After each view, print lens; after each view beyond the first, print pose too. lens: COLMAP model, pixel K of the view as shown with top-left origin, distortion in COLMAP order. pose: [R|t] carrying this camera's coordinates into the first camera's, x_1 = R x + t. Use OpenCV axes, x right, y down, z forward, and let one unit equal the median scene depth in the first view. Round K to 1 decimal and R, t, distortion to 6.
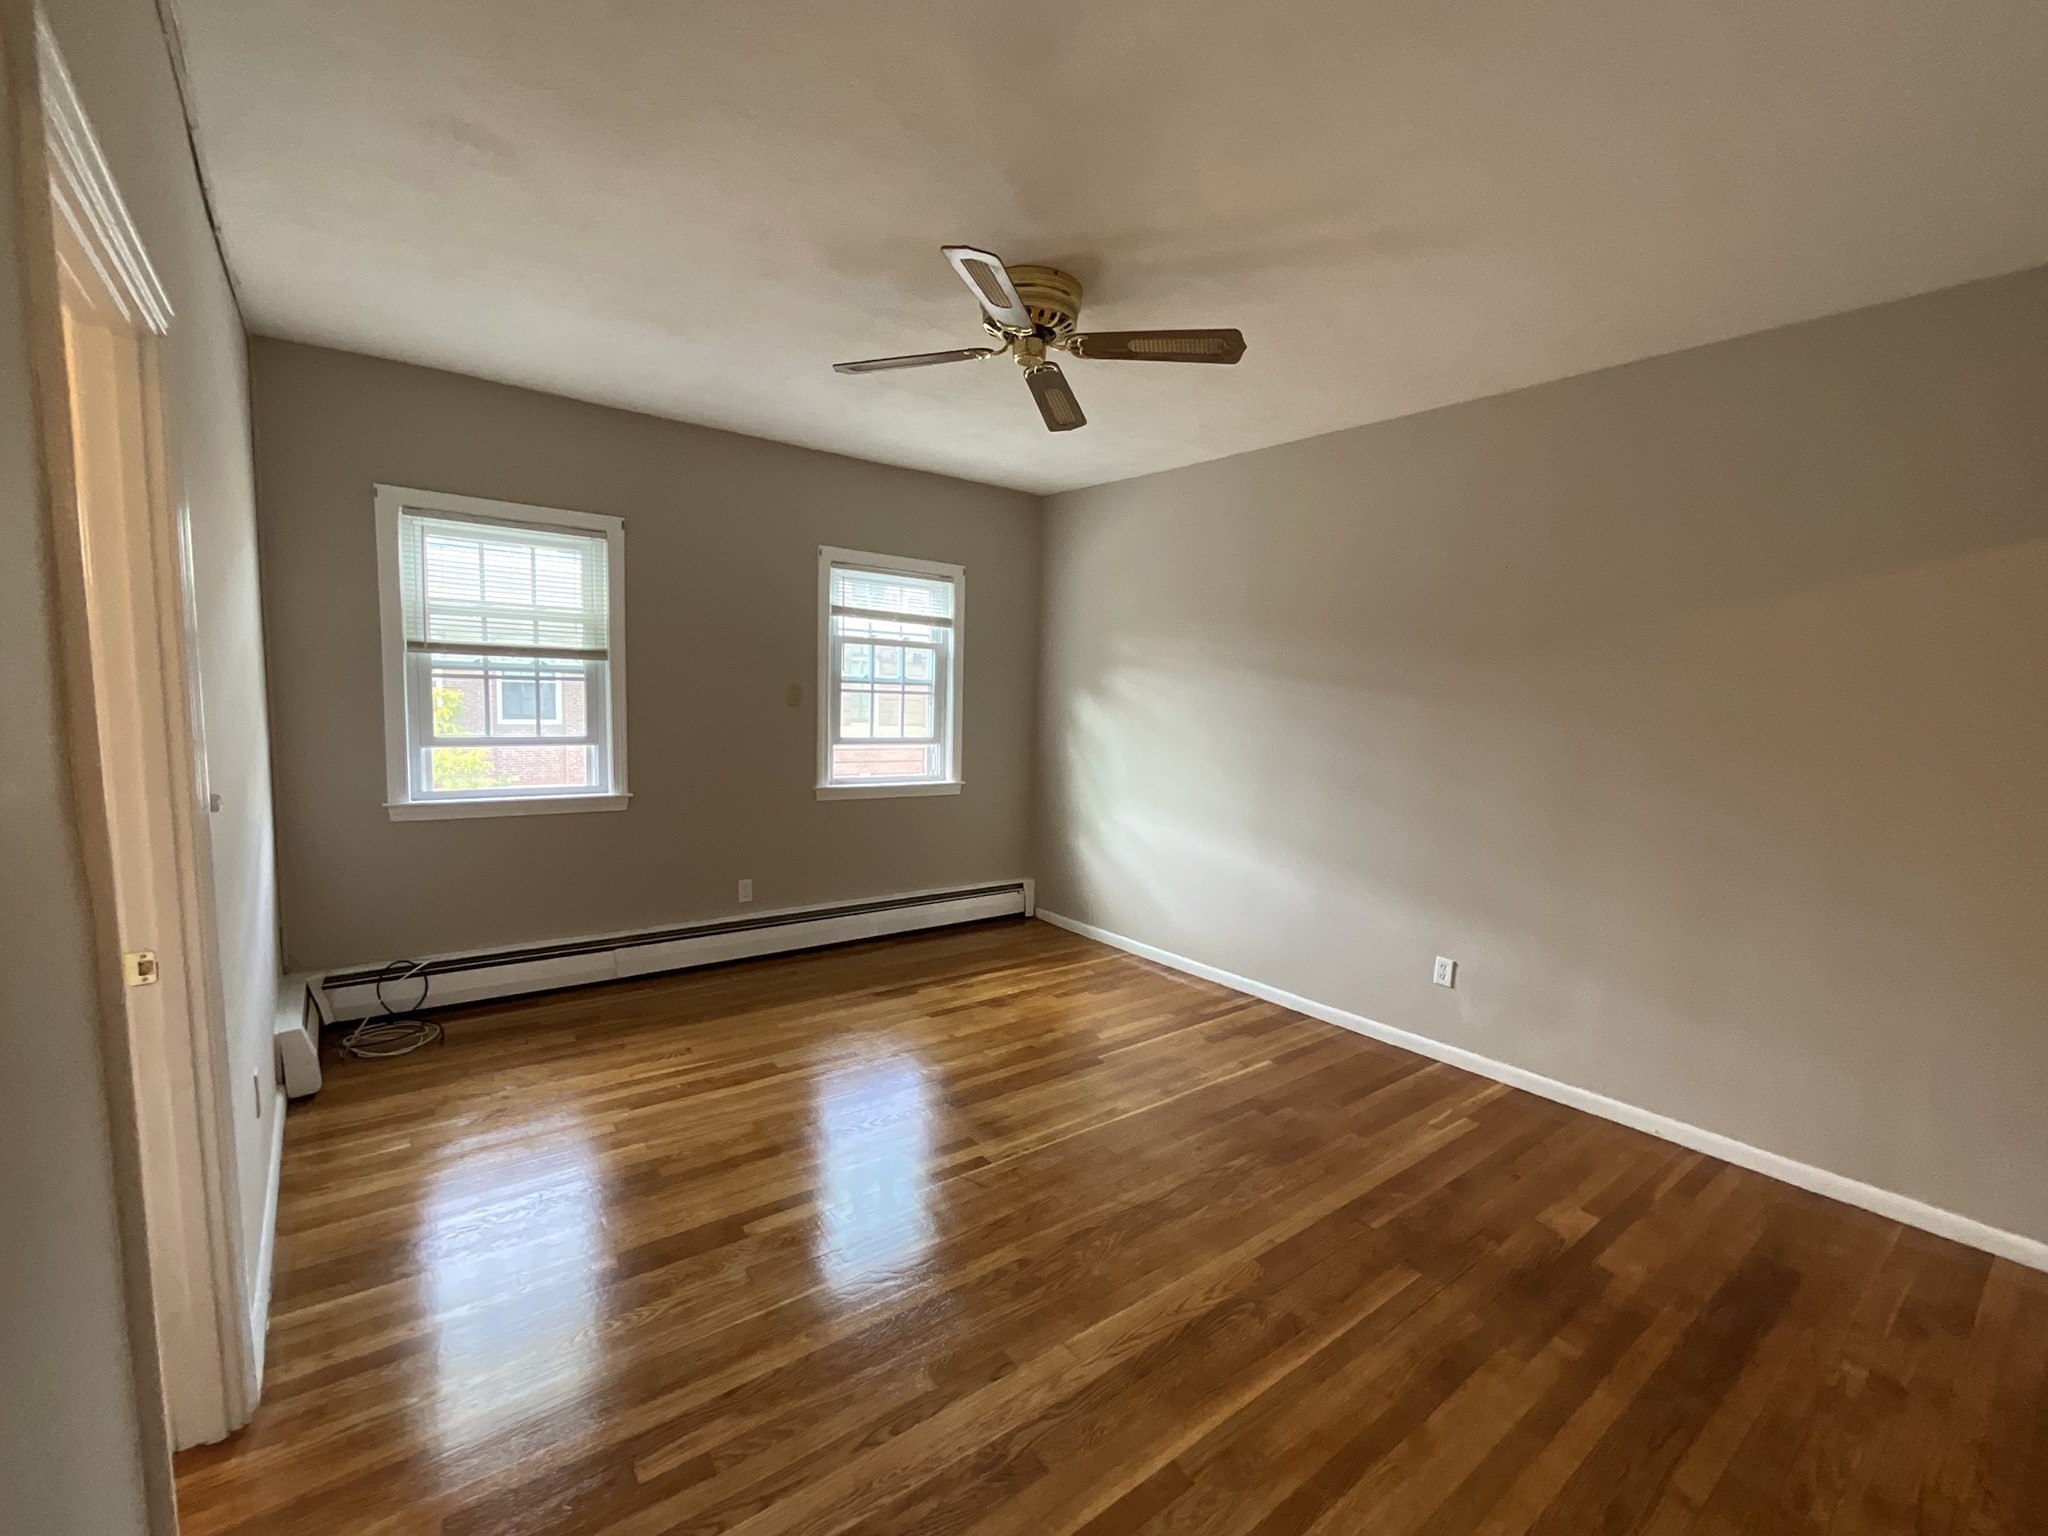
lens RADIAL K [[819.2, 0, 1018.6], [0, 819.2, 770.3], [0, 0, 1]] dist [-0.003253, -0.000070]
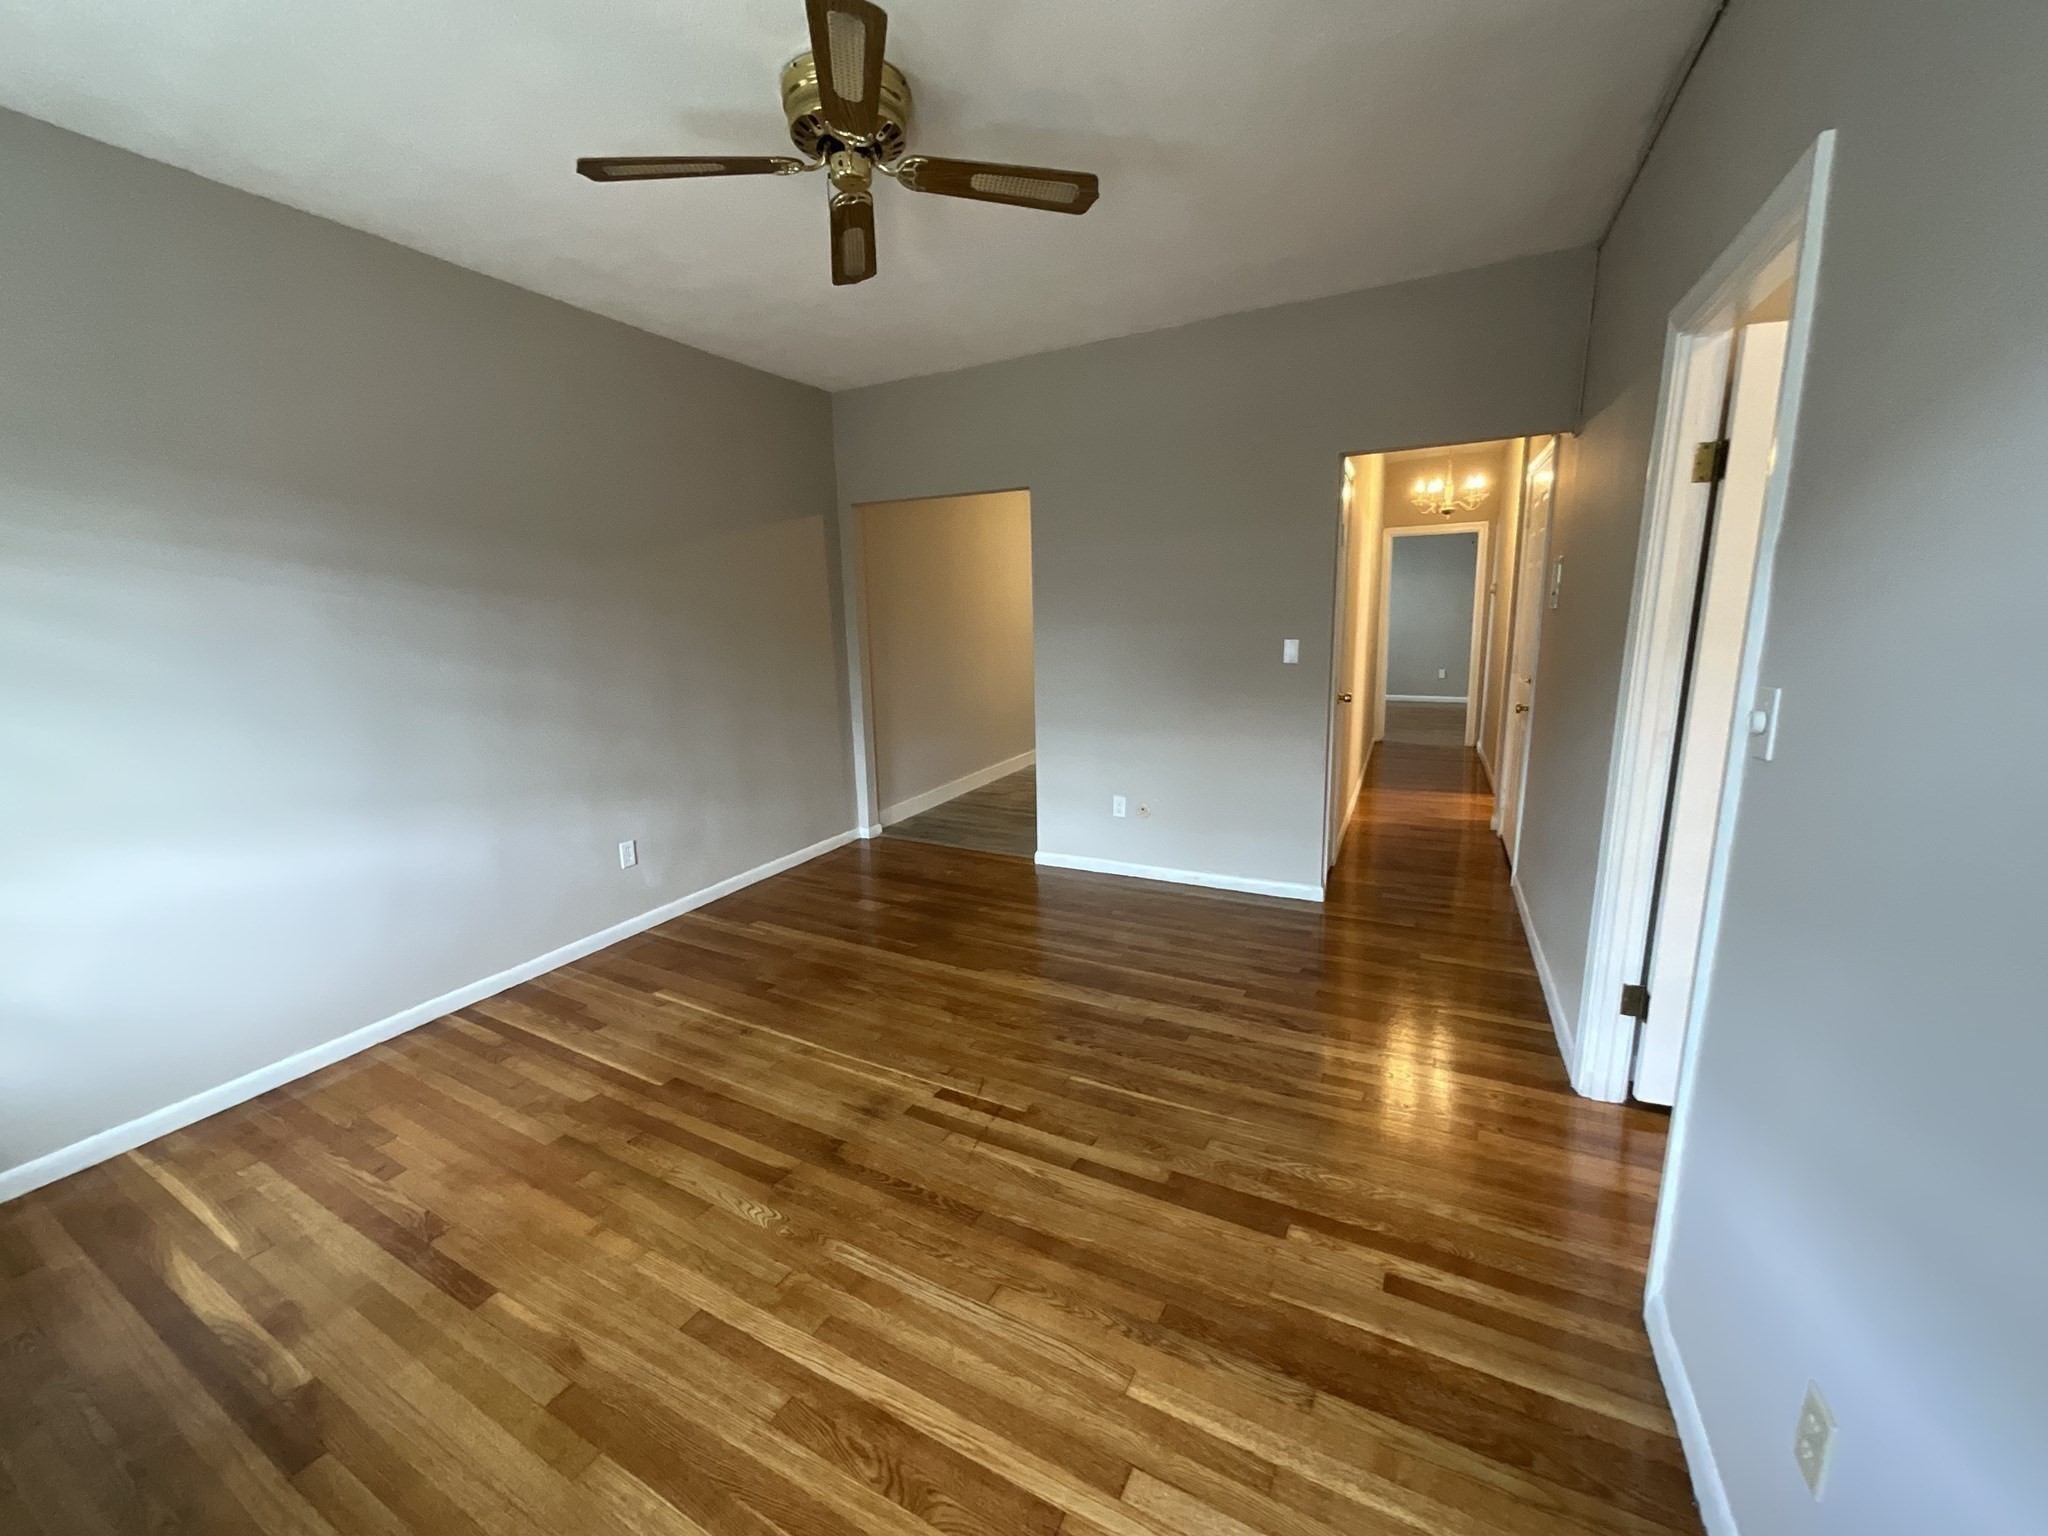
lens RADIAL K [[819.2, 0, 1023.8], [0, 819.2, 778.4], [0, 0, 1]] dist [-0.003253, -0.000070]
pose [[-0.413988, -0.206809, 0.886478, -0.696319], [0.098235, 0.958013, 0.269373, -0.100754], [-0.904966, 0.198600, -0.376290, 0.979229]]
